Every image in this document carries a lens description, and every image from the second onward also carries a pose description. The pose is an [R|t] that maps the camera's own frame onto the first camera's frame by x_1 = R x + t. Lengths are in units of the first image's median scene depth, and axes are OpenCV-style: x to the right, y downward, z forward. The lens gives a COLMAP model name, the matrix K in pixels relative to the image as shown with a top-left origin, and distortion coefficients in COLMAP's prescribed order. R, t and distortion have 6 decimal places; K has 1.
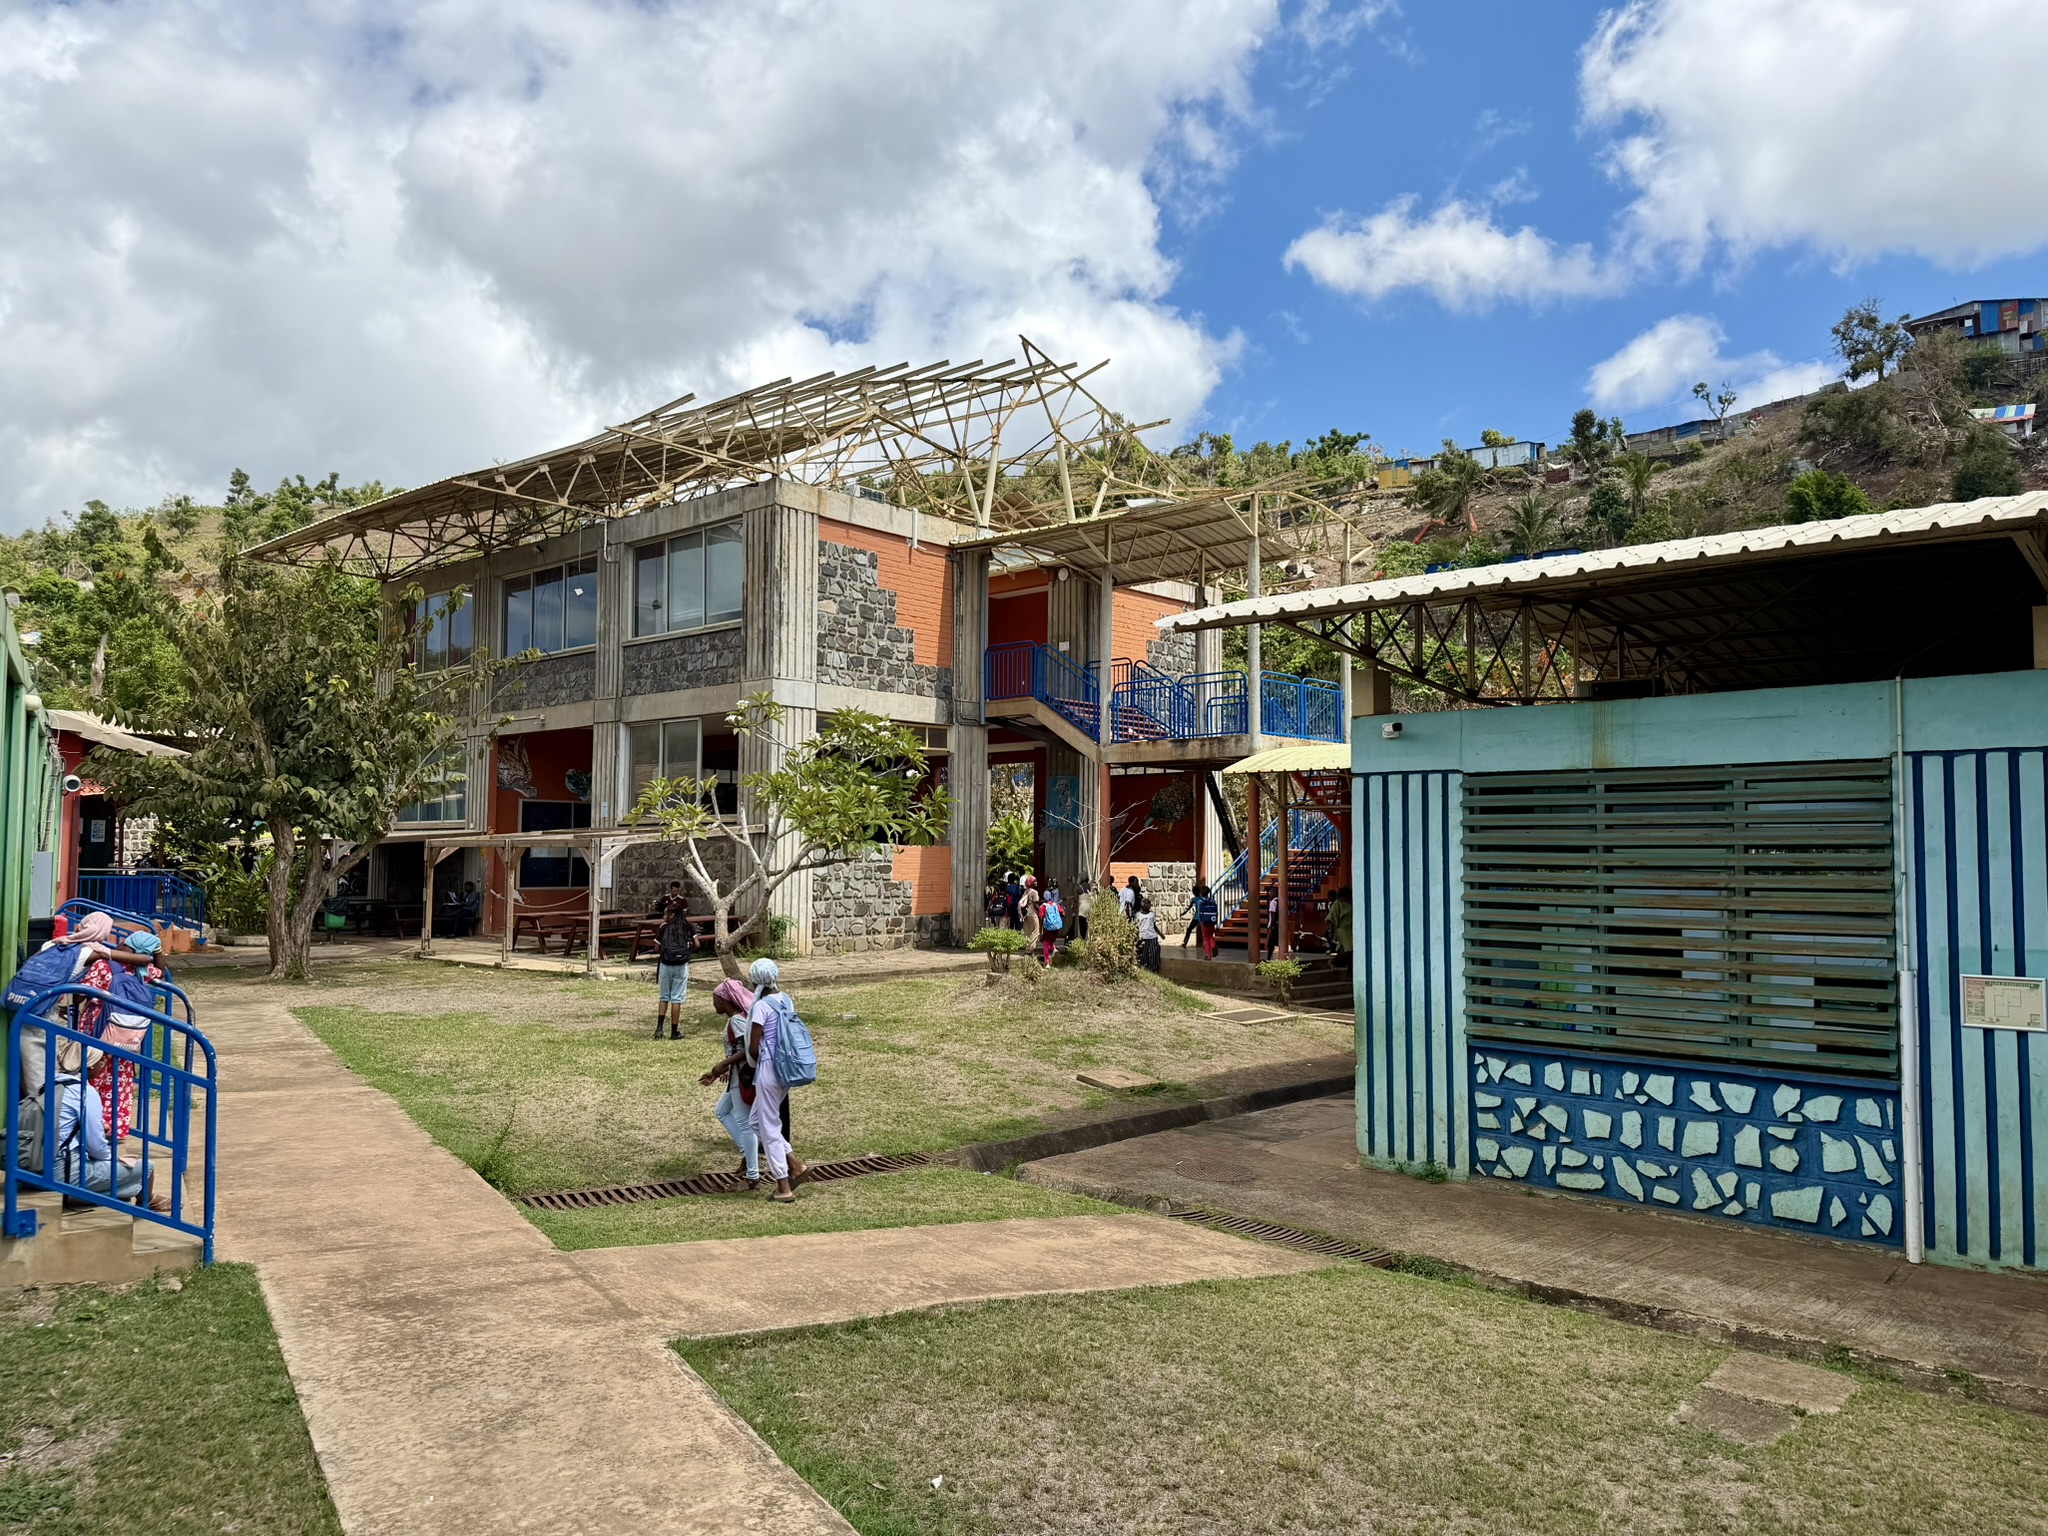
lens RADIAL K [[1442.1, 0, 1027.9], [0, 1442.1, 798.6], [0, 0, 1]] dist [0.106283, -0.167483]
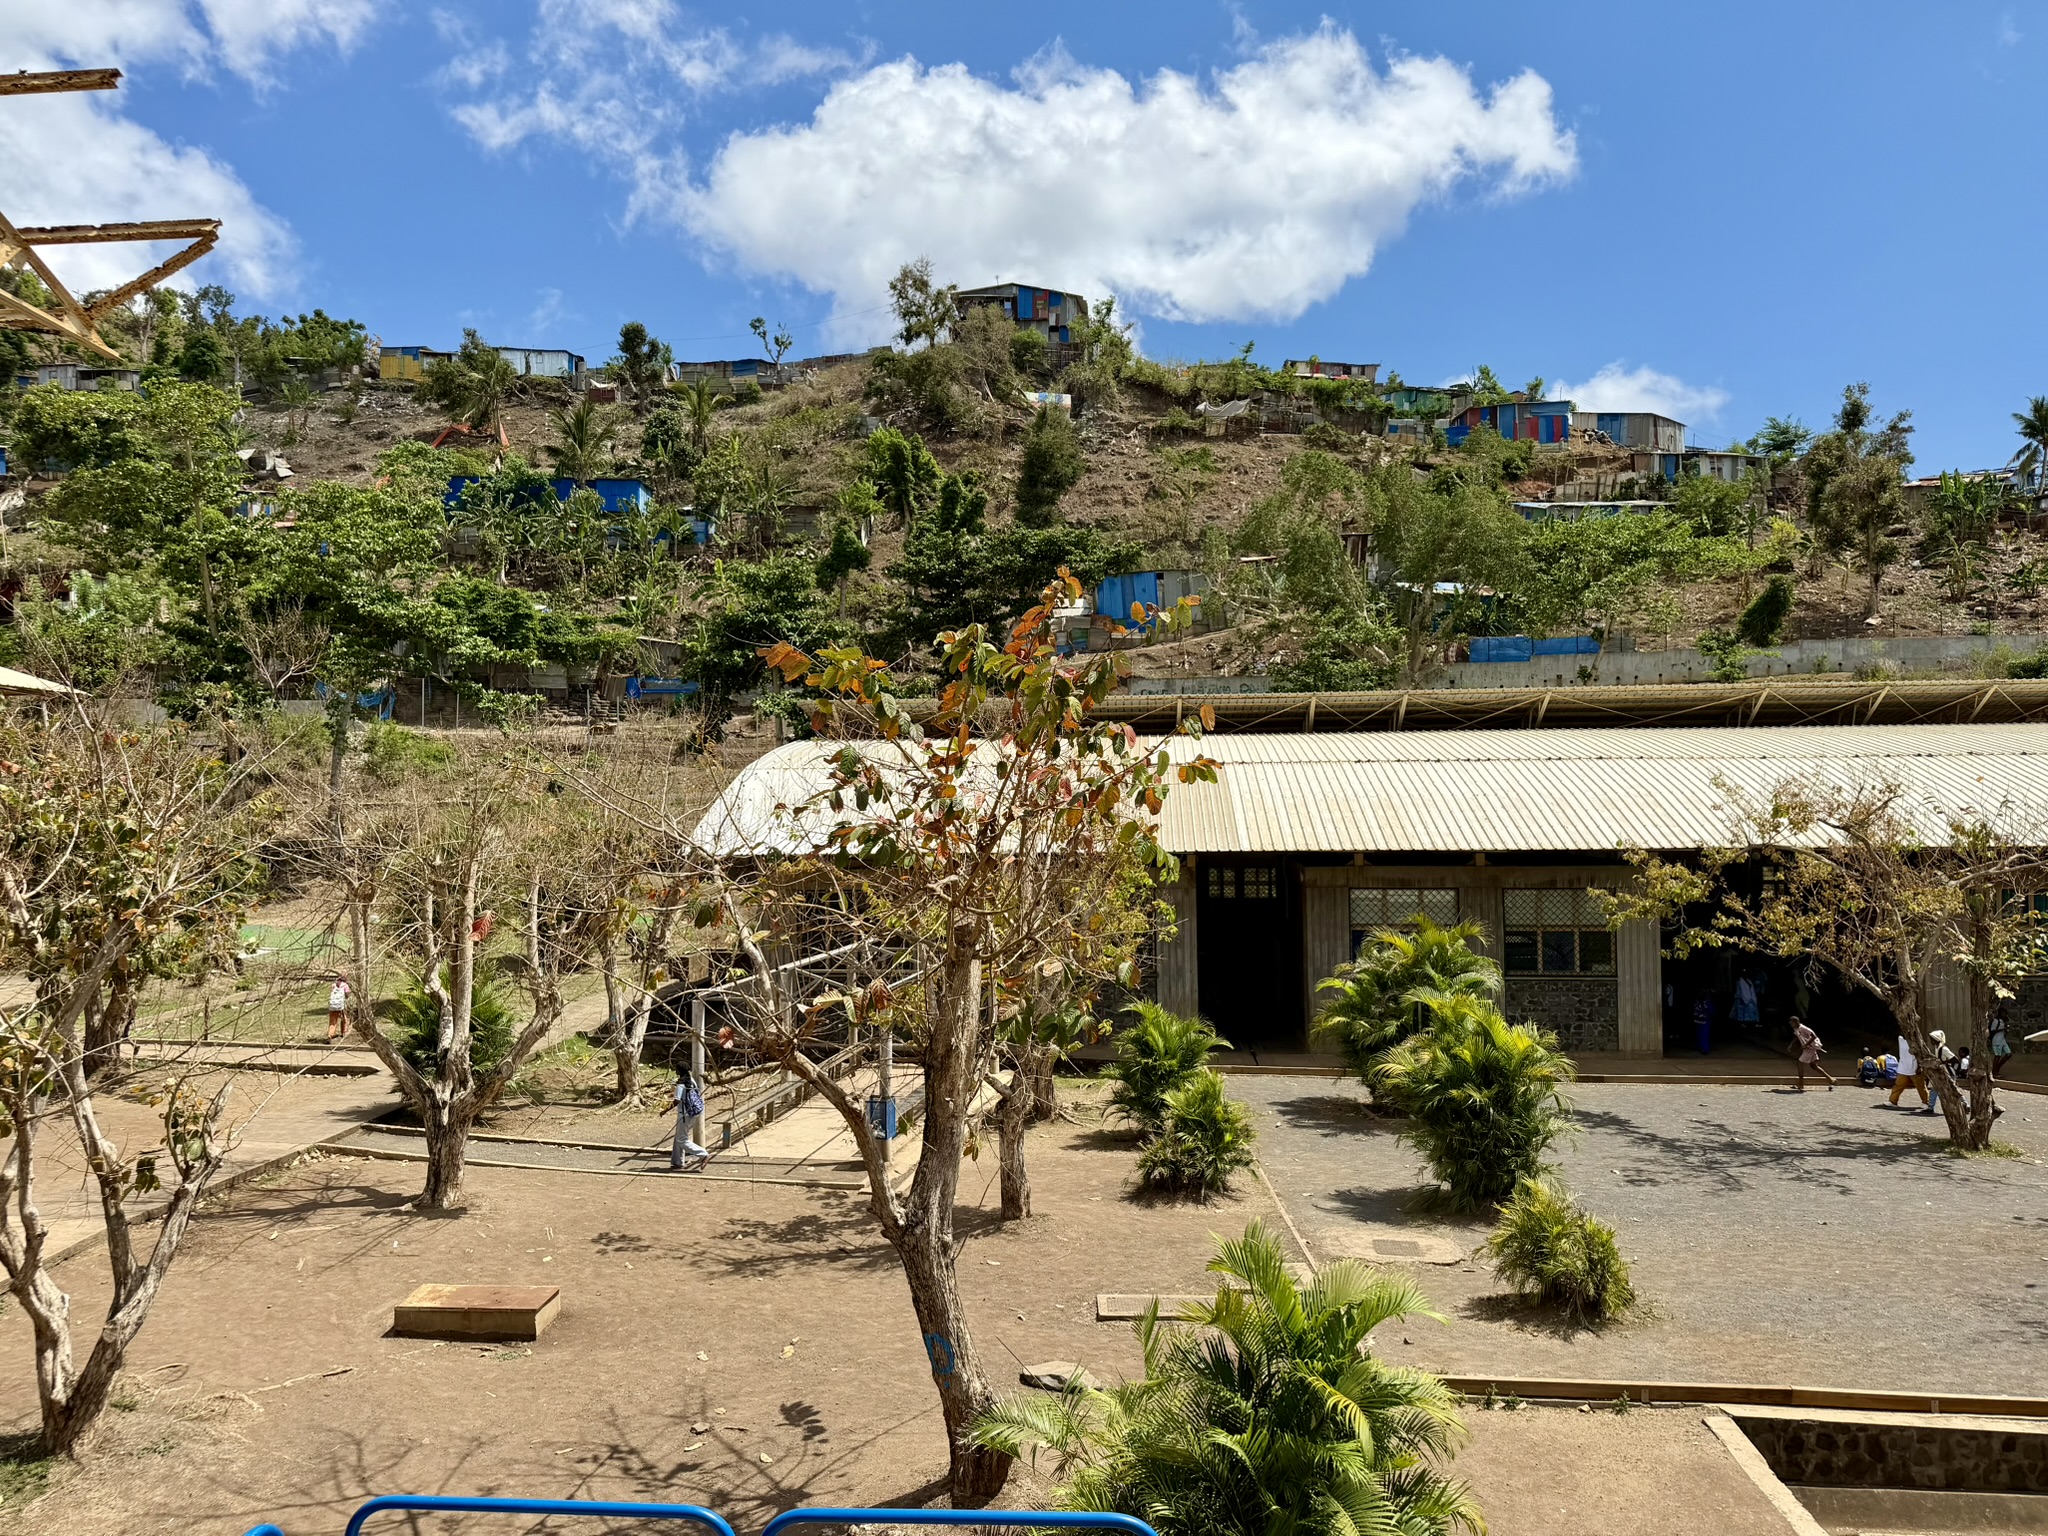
lens RADIAL K [[1442.1, 0, 1027.9], [0, 1442.1, 798.6], [0, 0, 1]] dist [0.106283, -0.167483]
pose [[0.791682, -0.008290, 0.610878, 0.036521], [-0.014615, 0.999365, 0.032503, -0.017447], [-0.610759, -0.034660, 0.791058, 0.171994]]
